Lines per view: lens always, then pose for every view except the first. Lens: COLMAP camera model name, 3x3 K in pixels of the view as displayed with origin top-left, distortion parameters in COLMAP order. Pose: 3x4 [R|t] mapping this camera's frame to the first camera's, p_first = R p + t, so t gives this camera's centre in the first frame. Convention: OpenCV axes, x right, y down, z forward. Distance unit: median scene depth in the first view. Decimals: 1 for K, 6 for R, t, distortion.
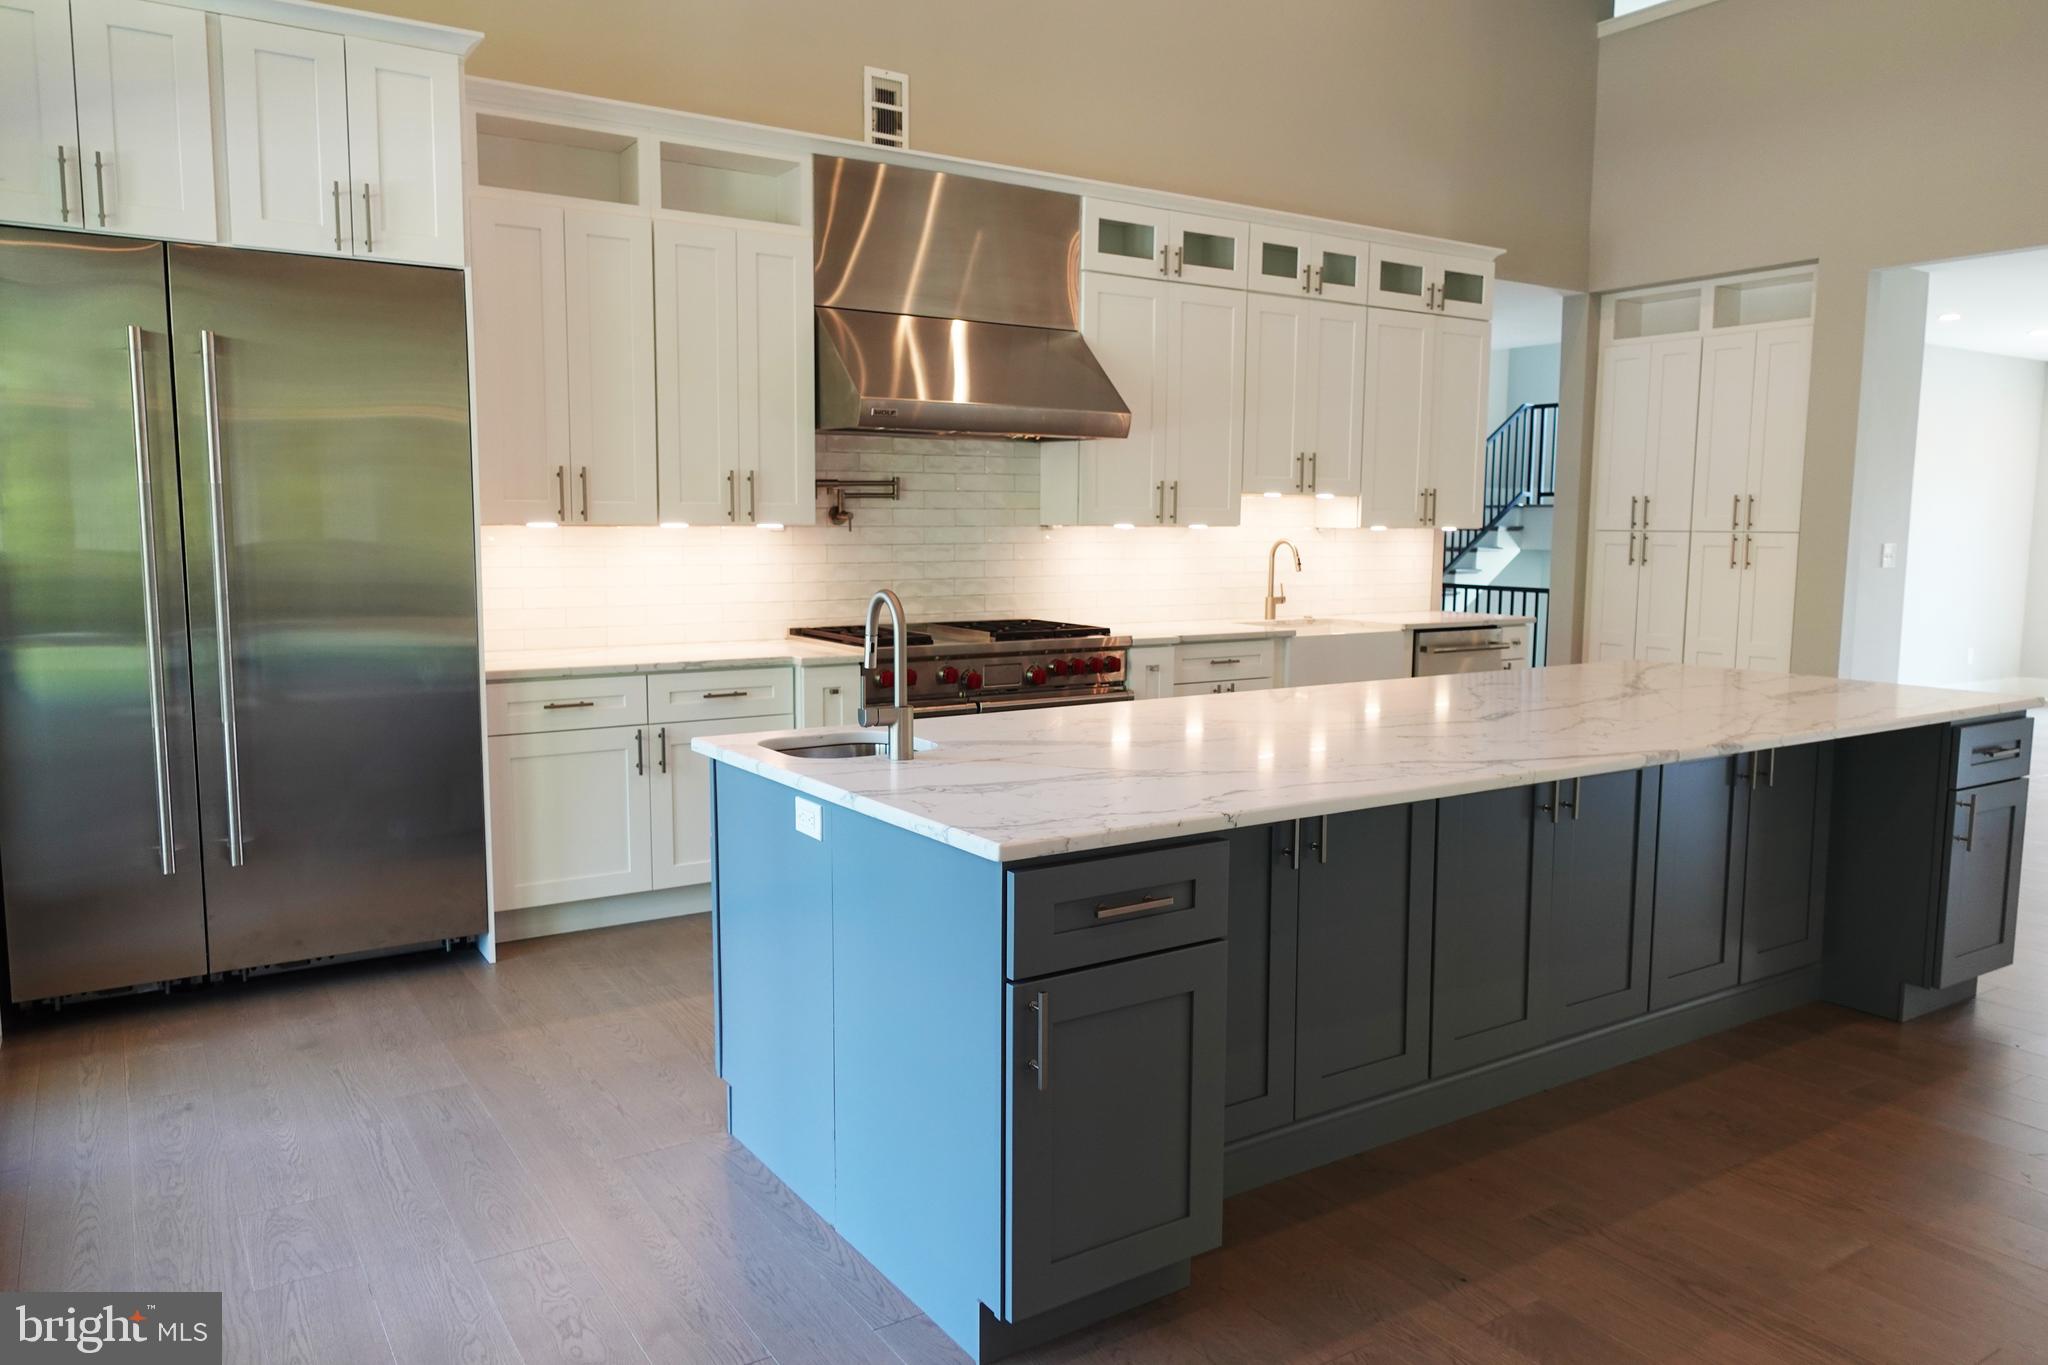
lens RADIAL K [[1415.4, 0, 1023.2], [0, 1415.4, 685.8], [0, 0, 1]] dist [0.002898, 0.000066]
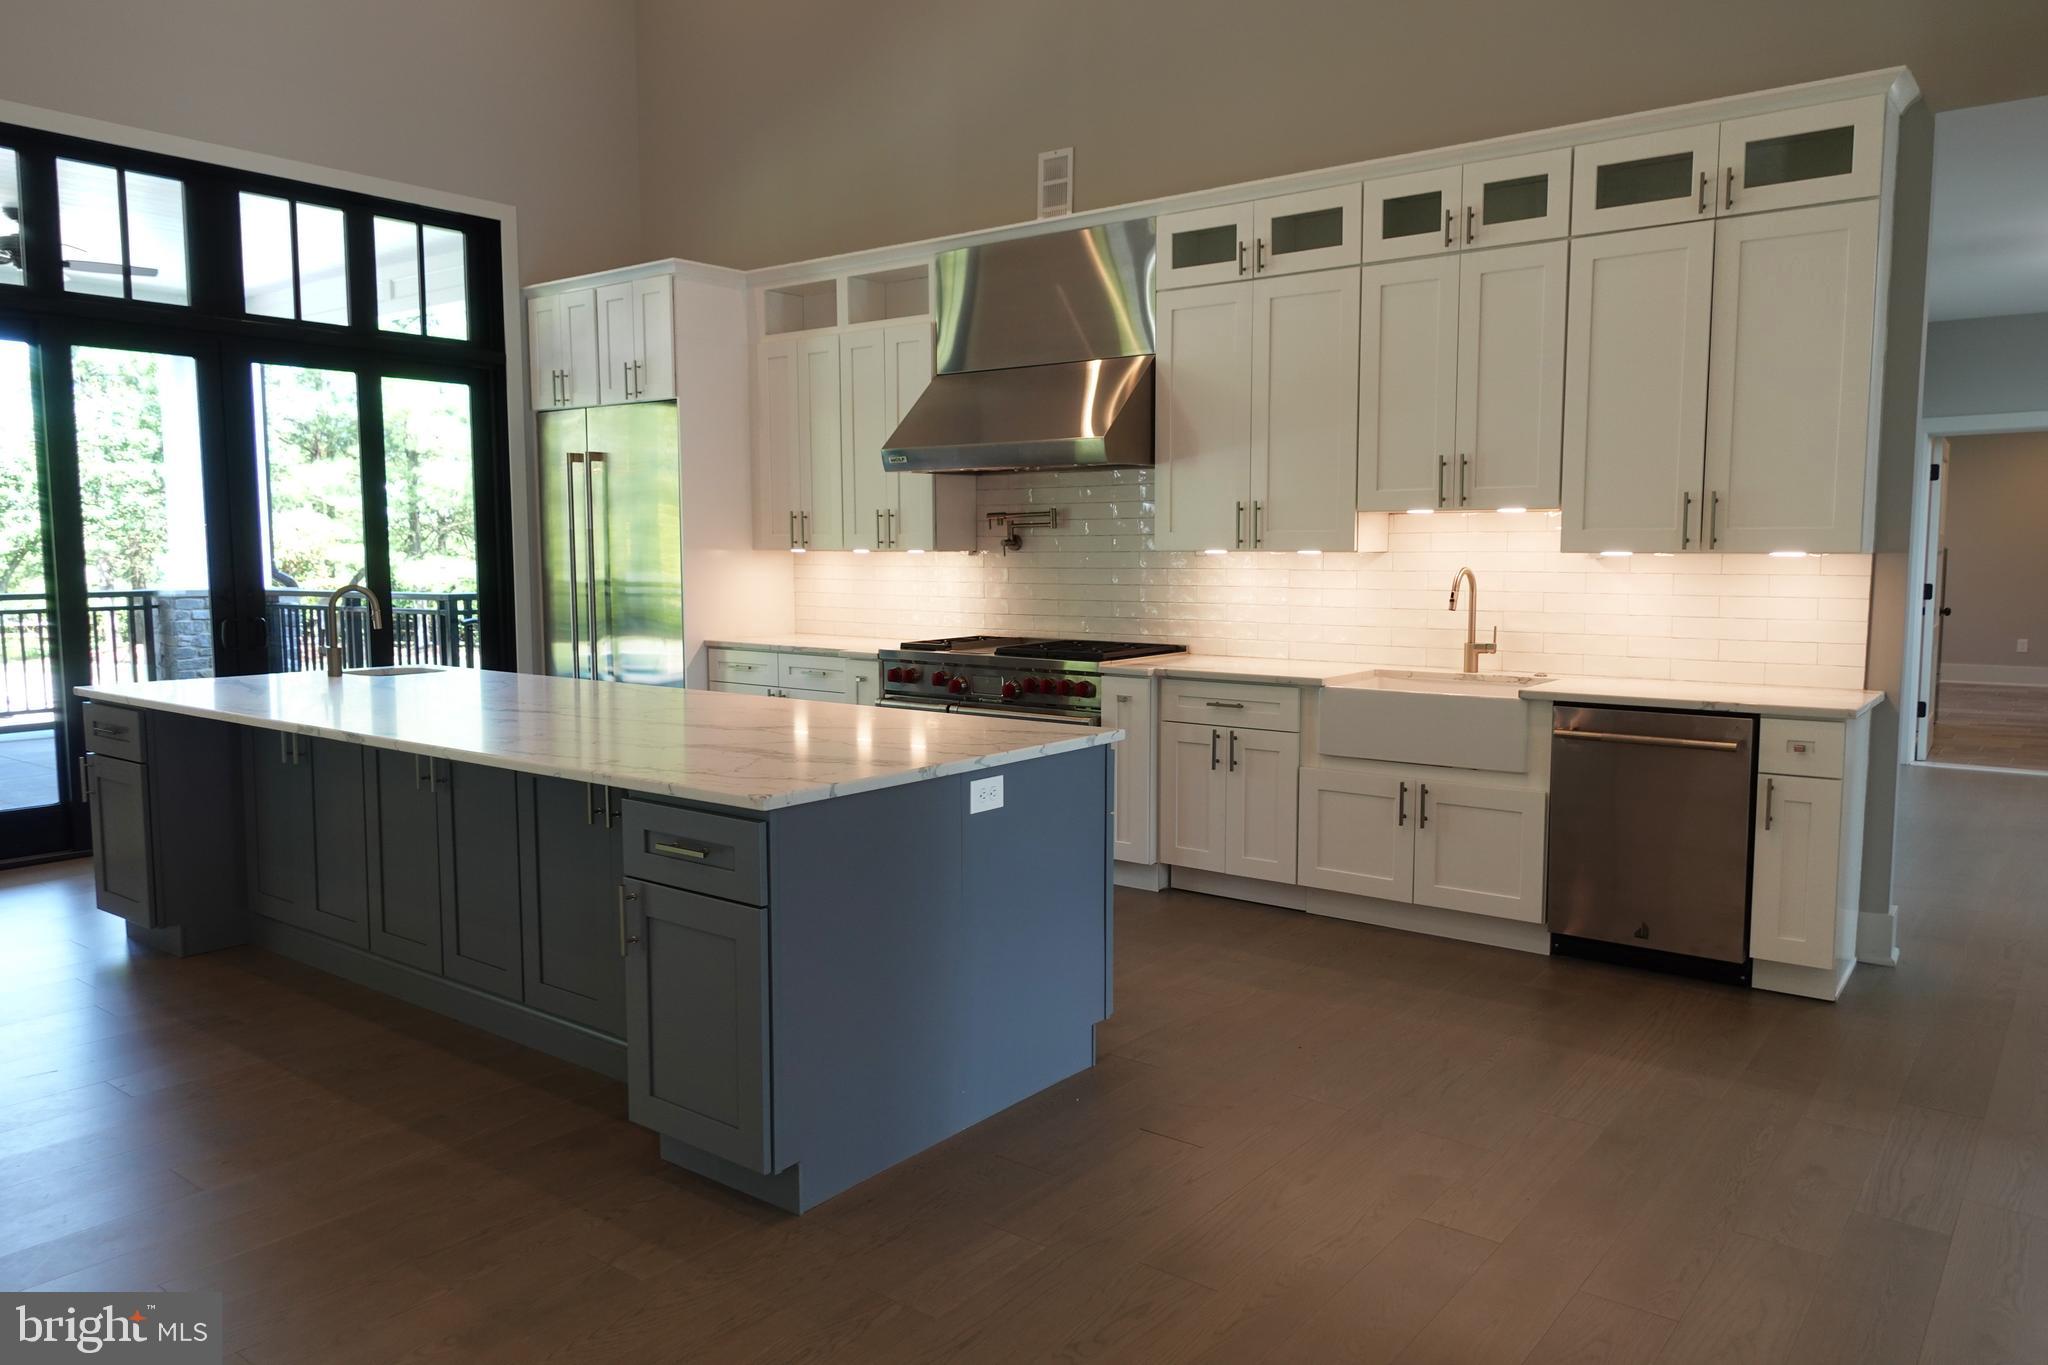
lens RADIAL K [[1415.4, 0, 1023.2], [0, 1415.4, 685.8], [0, 0, 1]] dist [0.002898, 0.000066]
pose [[0.322682, 0.087066, -0.942495, 0.954946], [-0.107574, 0.992682, 0.054872, -0.065189], [0.940375, 0.083681, 0.329686, 0.607283]]
